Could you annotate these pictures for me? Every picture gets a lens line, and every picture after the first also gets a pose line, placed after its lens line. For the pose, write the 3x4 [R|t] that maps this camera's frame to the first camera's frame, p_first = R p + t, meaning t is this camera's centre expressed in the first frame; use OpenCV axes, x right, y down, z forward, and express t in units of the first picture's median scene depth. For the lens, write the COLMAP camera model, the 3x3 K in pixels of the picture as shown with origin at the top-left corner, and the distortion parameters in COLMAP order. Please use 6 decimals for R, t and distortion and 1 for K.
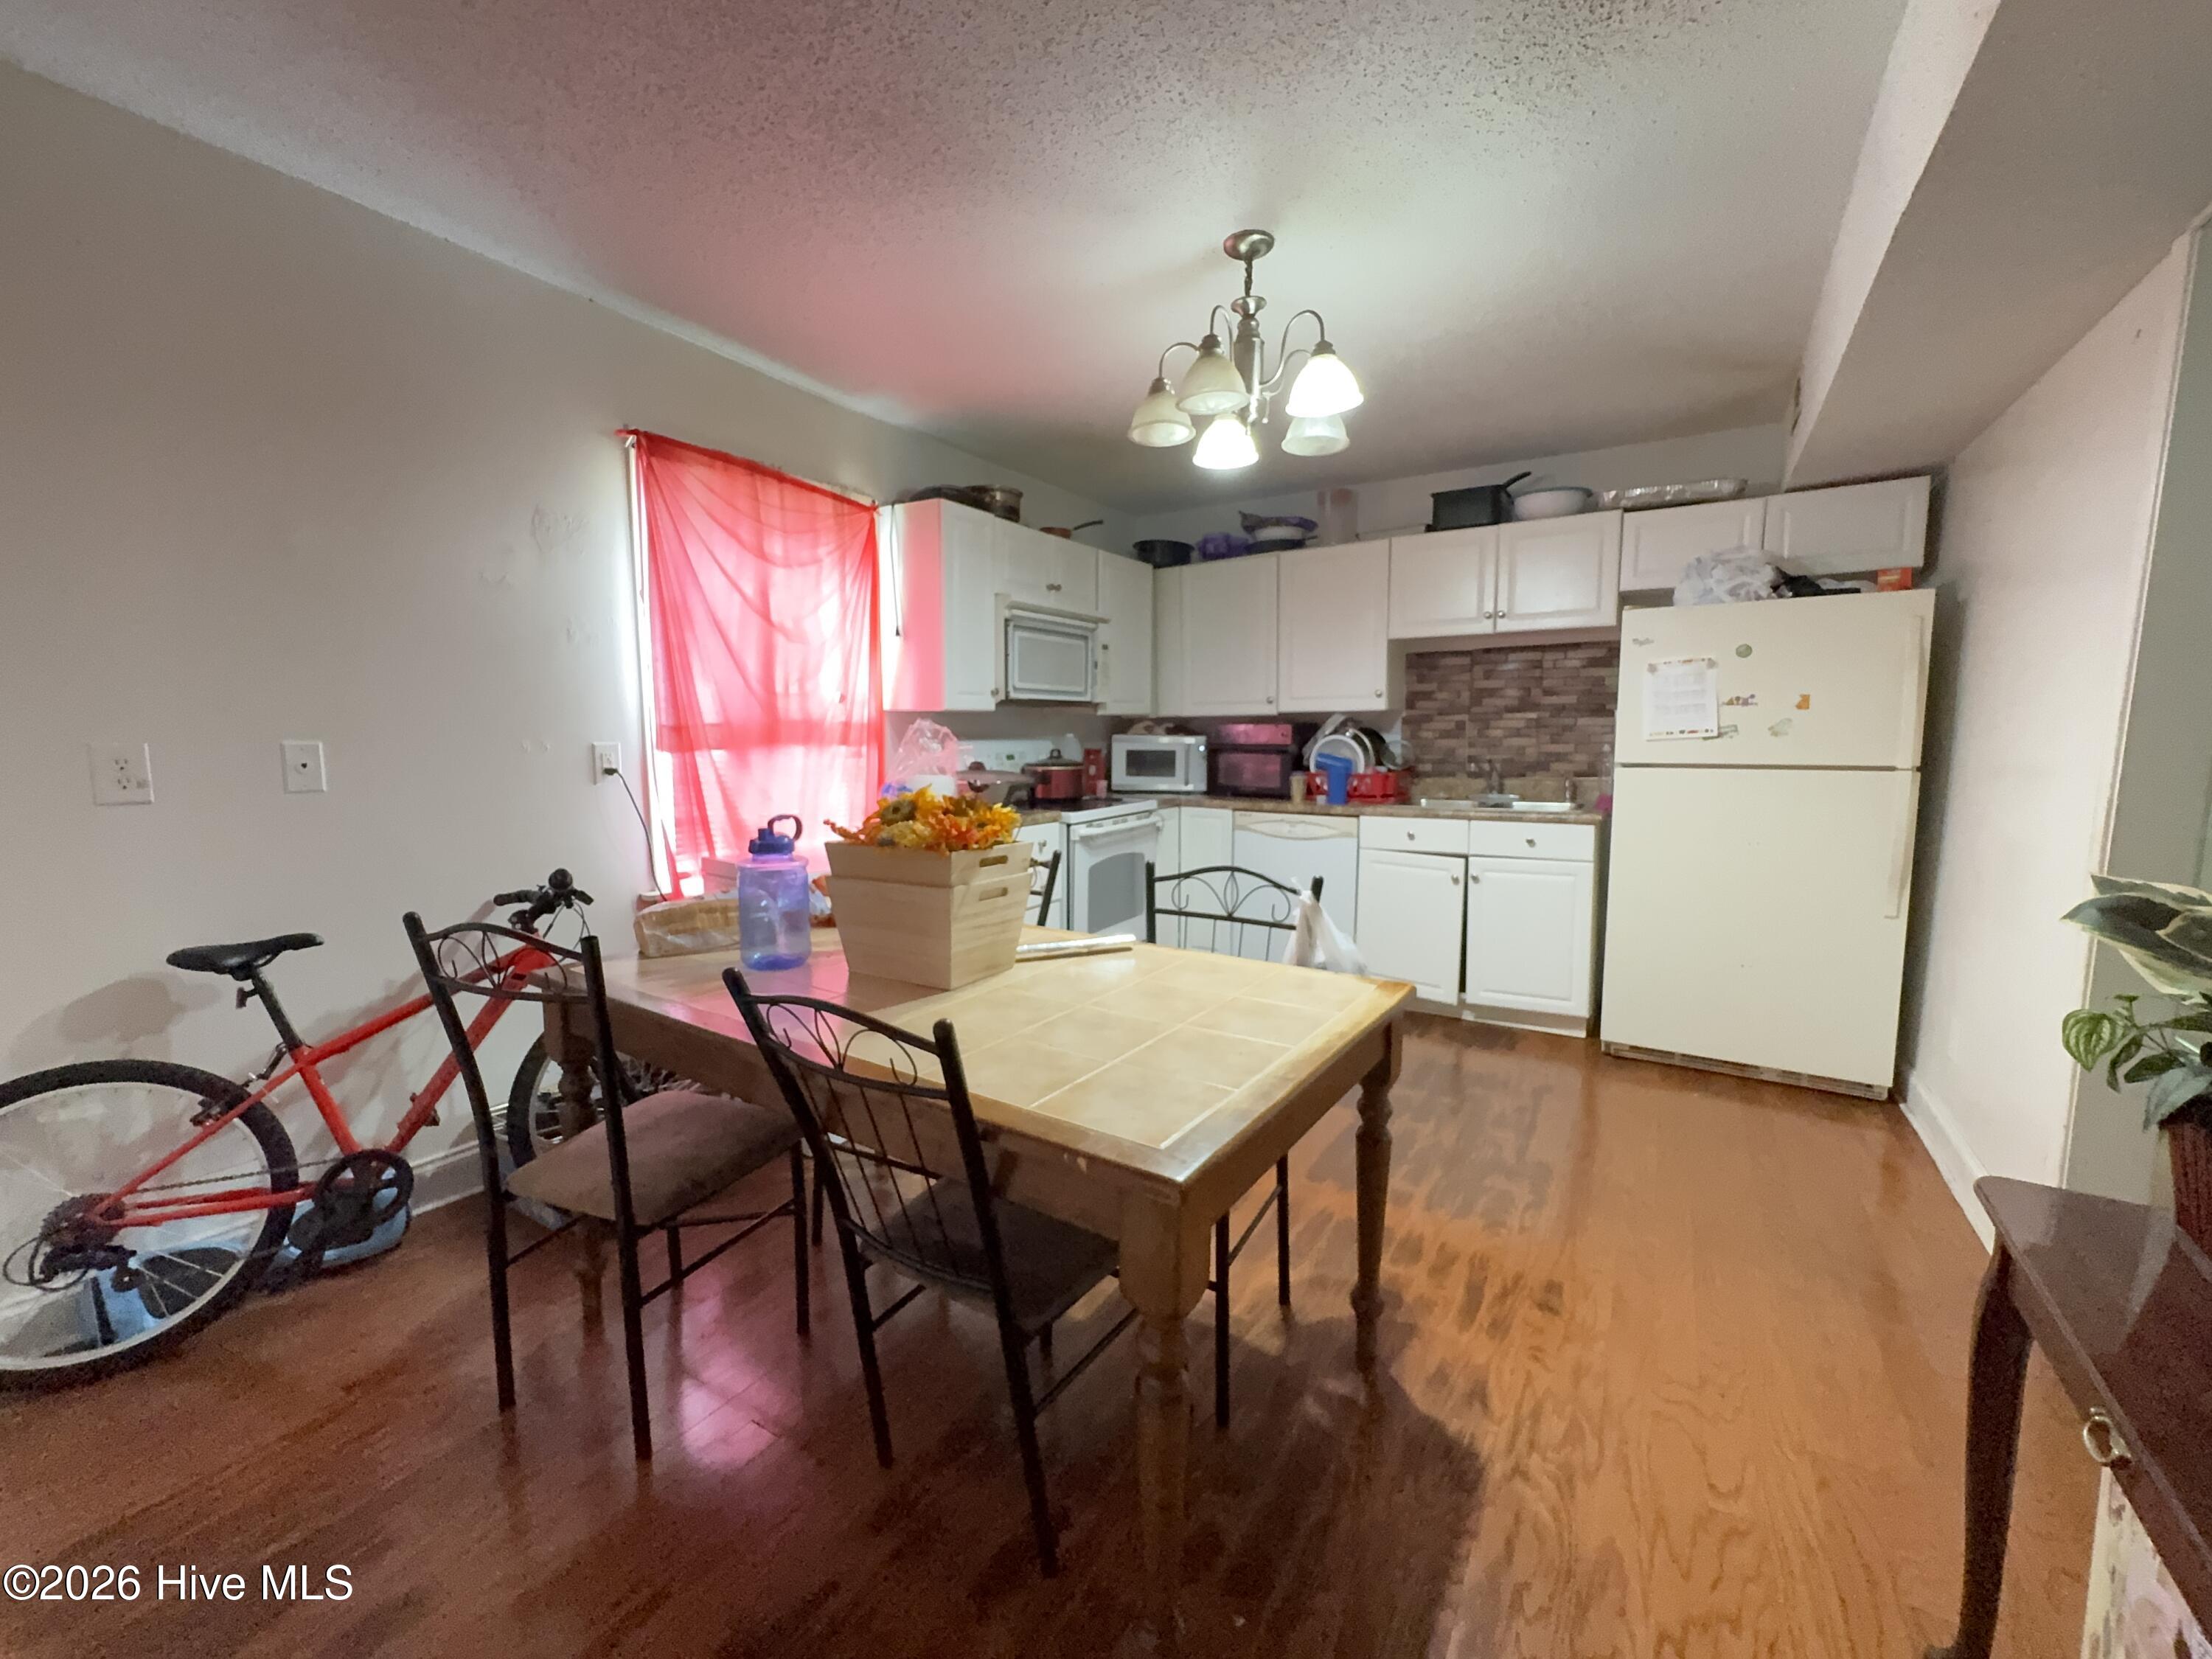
lens RADIAL K [[895.2, 0, 1103.3], [0, 895.2, 824.2], [0, 0, 1]] dist [-0.005694, 0.000043]
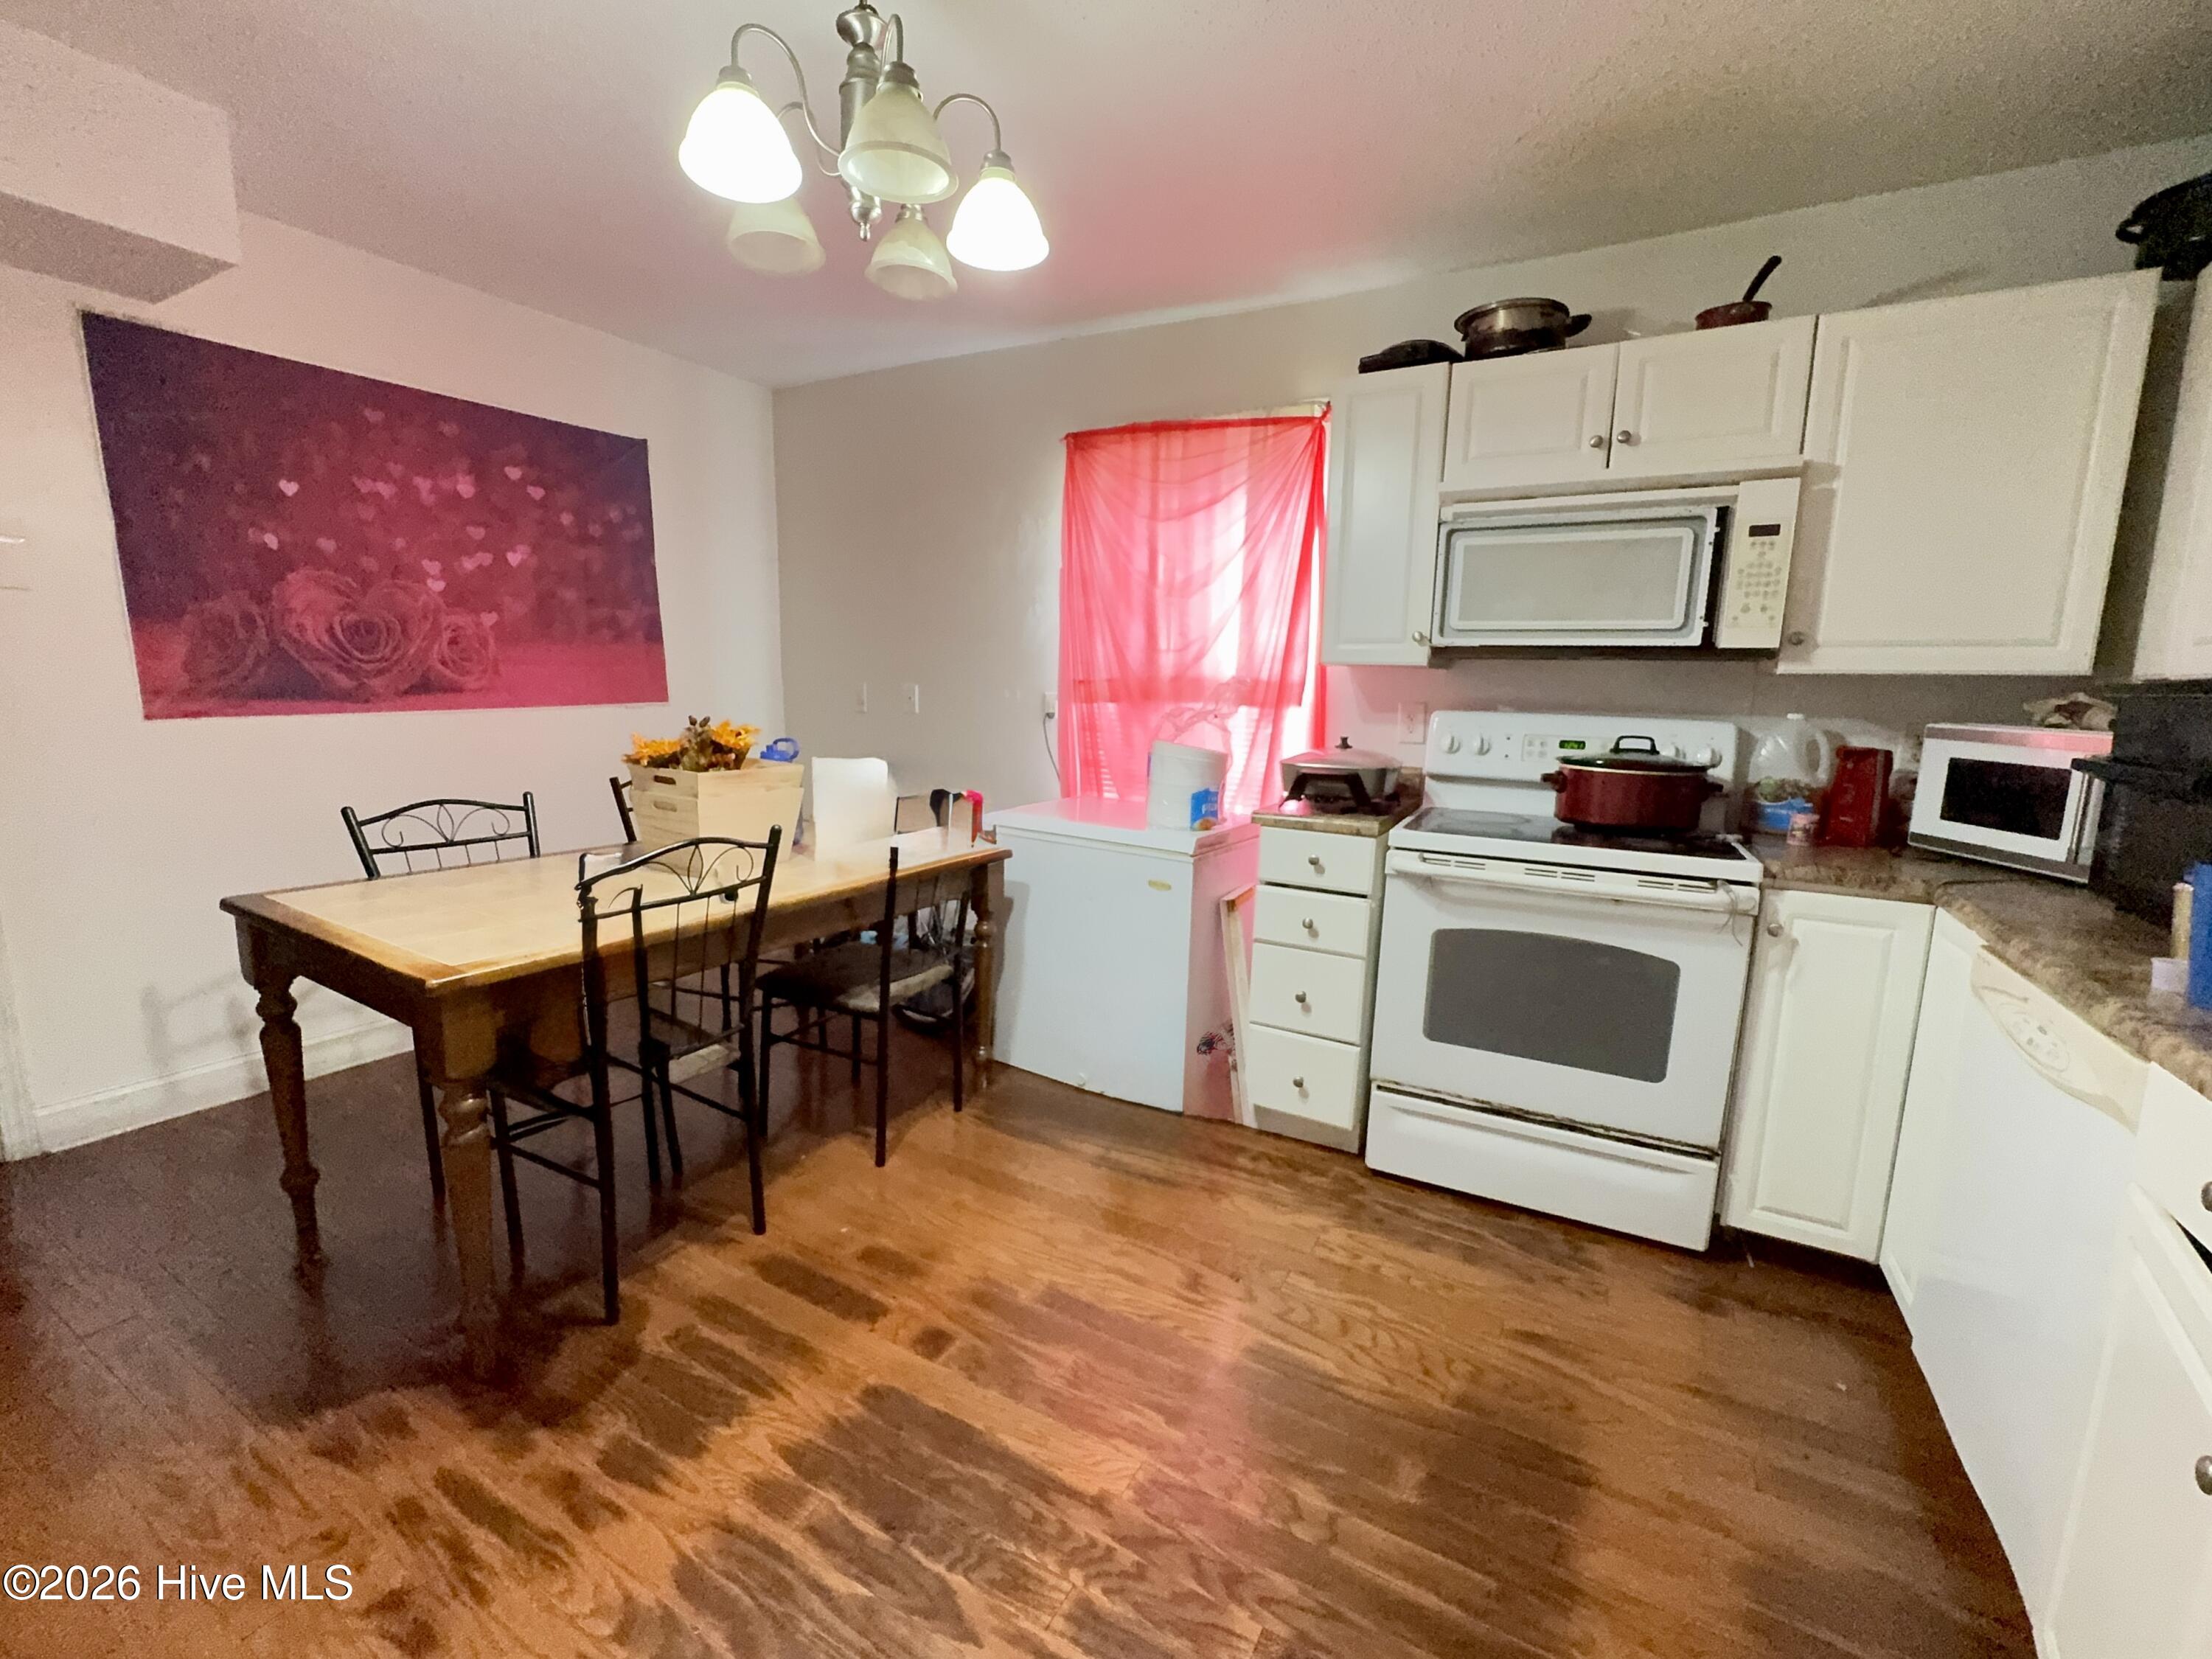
lens RADIAL K [[925.8, 0, 1104.4], [0, 925.8, 826.1], [0, 0, 1]] dist [-0.003395, -0.000490]
pose [[0.046294, 0.154631, -0.986887, 0.566522], [-0.132143, 0.980212, 0.147386, -0.079671], [0.990149, 0.123587, 0.065812, 0.732334]]
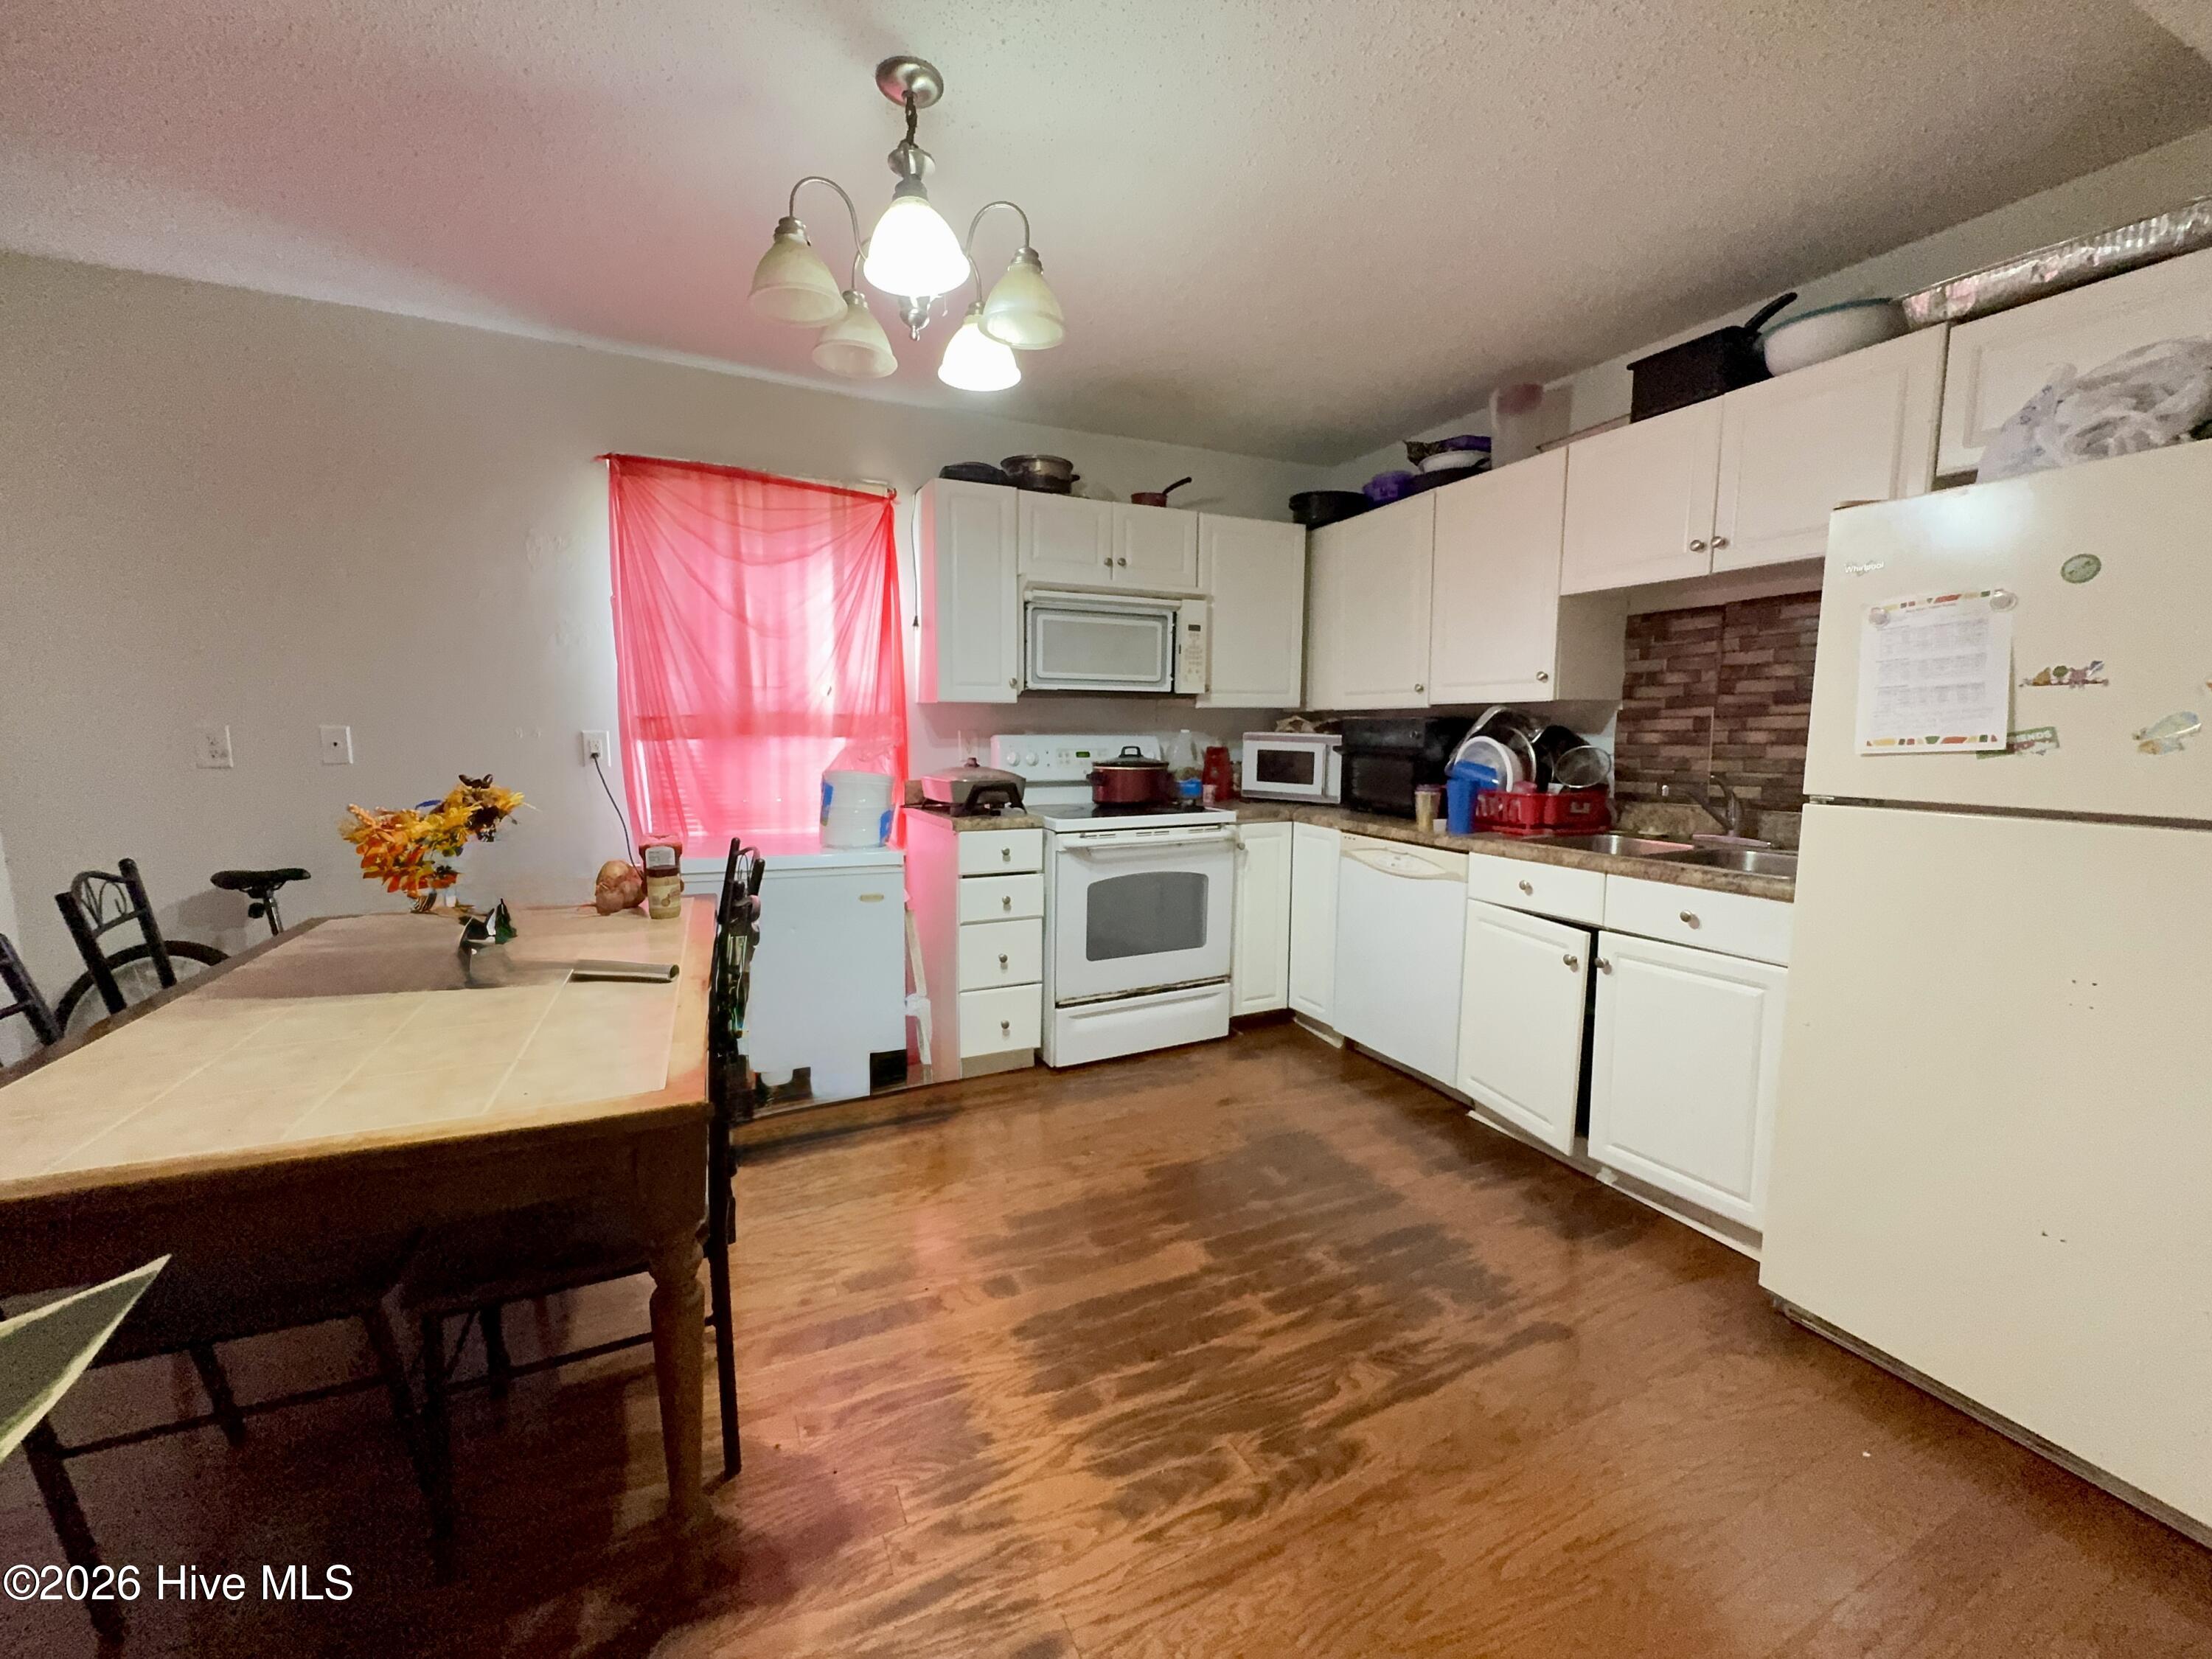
lens RADIAL K [[889.8, 0, 1102.1], [0, 889.8, 823.7], [0, 0, 1]] dist [-0.005236, 0.000224]
pose [[0.840780, 0.069728, -0.536867, 0.451065], [-0.066328, 0.997468, 0.025675, -0.032571], [0.537298, 0.014022, 0.843276, 0.279951]]
